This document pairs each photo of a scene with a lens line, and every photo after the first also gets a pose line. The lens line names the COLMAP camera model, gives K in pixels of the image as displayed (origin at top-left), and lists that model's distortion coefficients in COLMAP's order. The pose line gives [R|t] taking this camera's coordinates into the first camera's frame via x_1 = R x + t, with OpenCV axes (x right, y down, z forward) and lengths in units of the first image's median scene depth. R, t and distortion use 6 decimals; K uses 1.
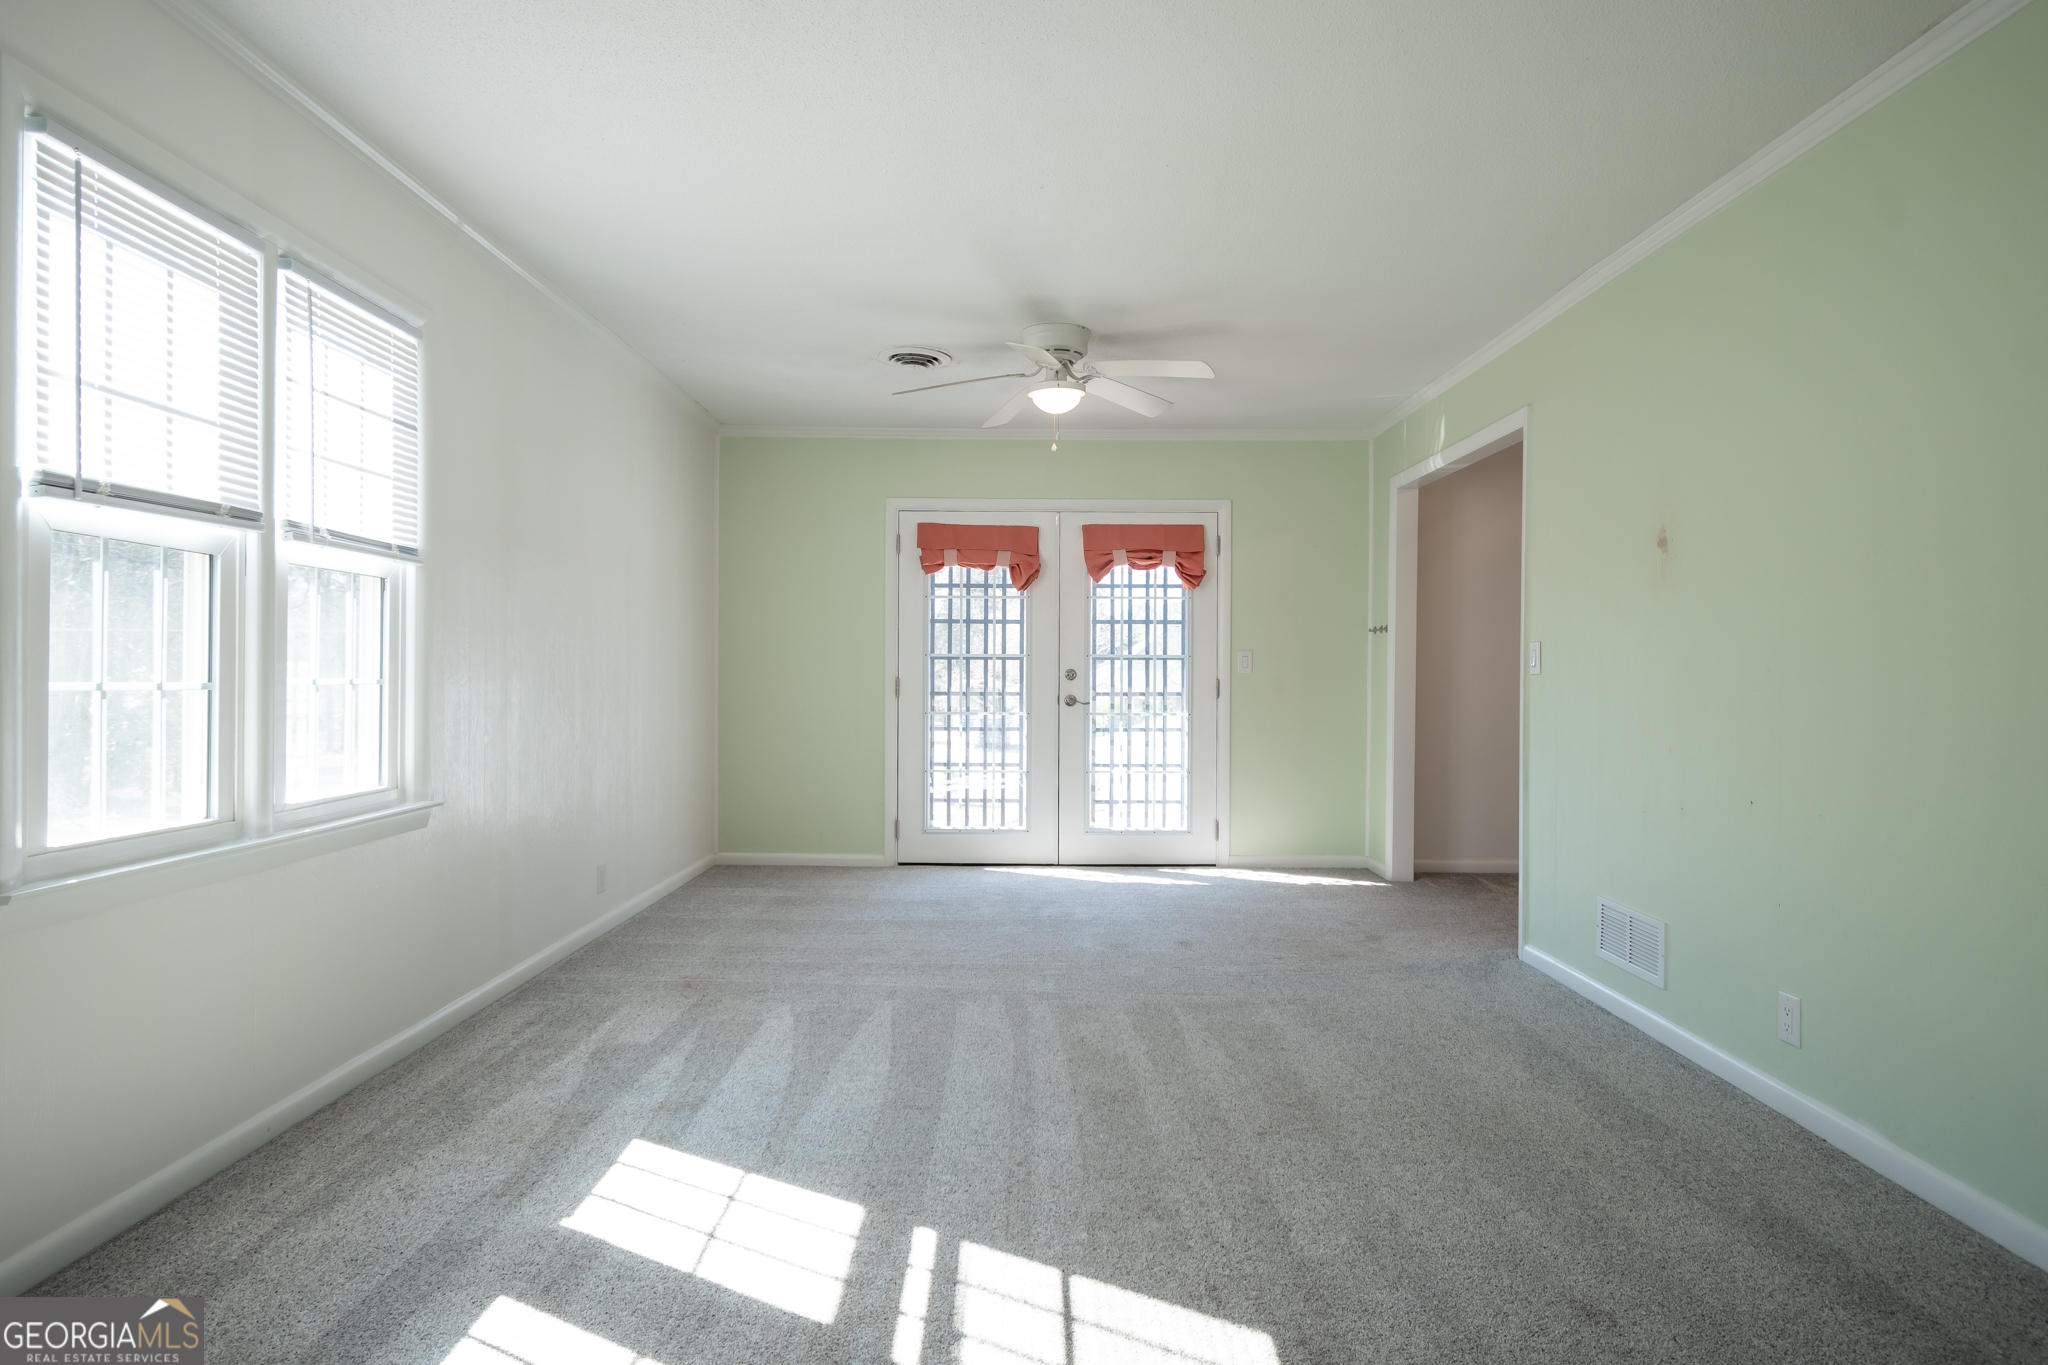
lens RADIAL K [[1156.0, 0, 1024.0], [0, 1156.0, 682.5], [0, 0, 1]] dist [0.003260, 0.001037]
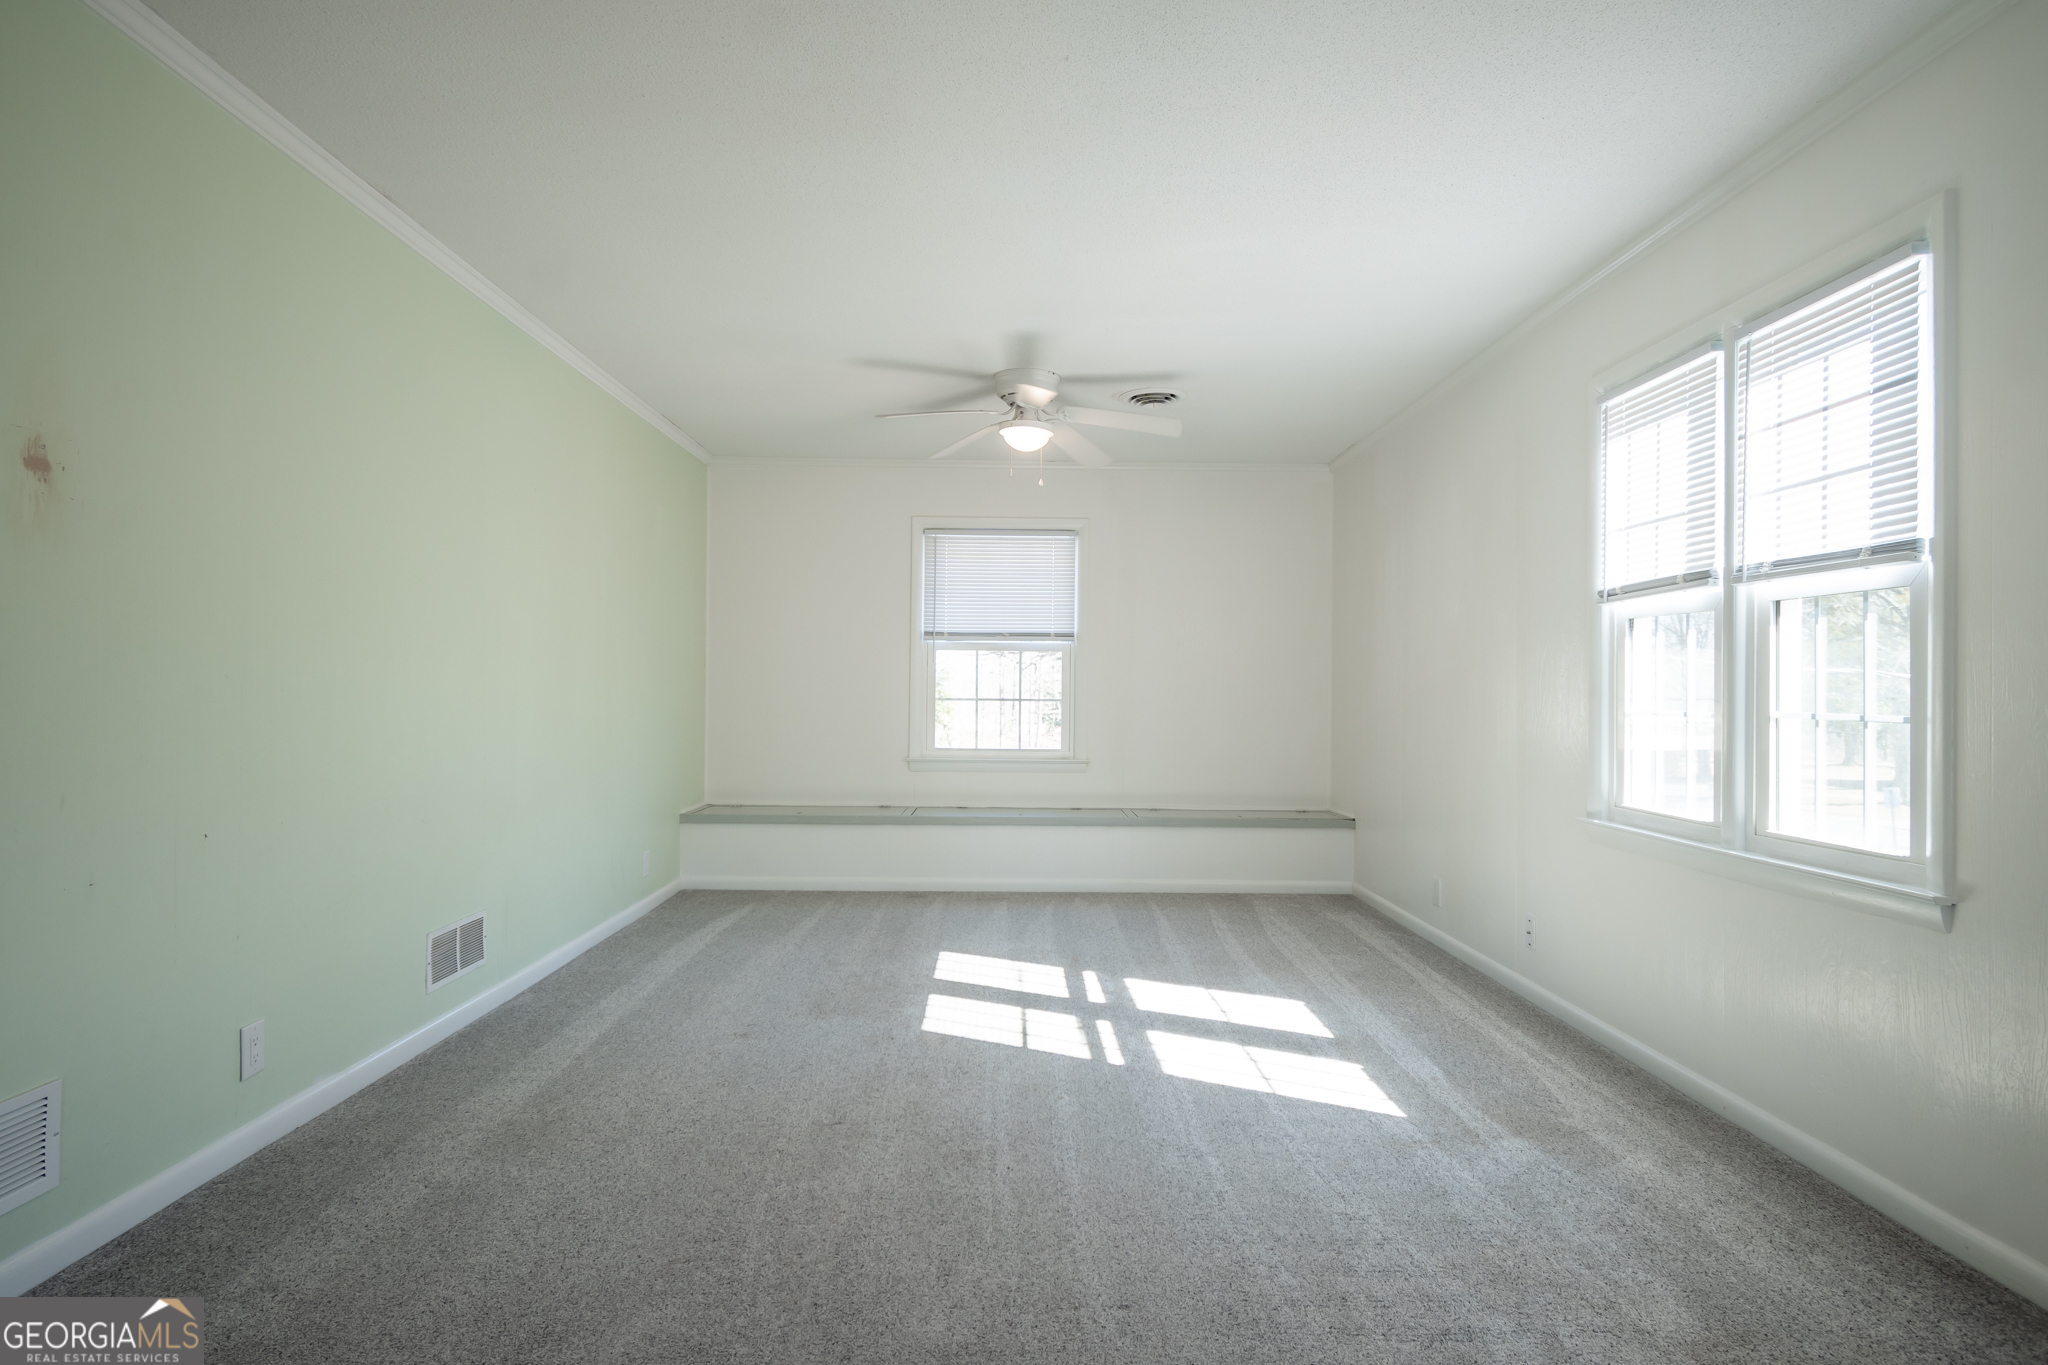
lens RADIAL K [[1156.0, 0, 1024.0], [0, 1156.0, 682.5], [0, 0, 1]] dist [0.003260, 0.001037]
pose [[-0.999726, -0.015664, -0.017381, 0.063828], [-0.015688, 0.999876, 0.001225, -0.022964], [0.017360, 0.001497, -0.999848, 2.269741]]
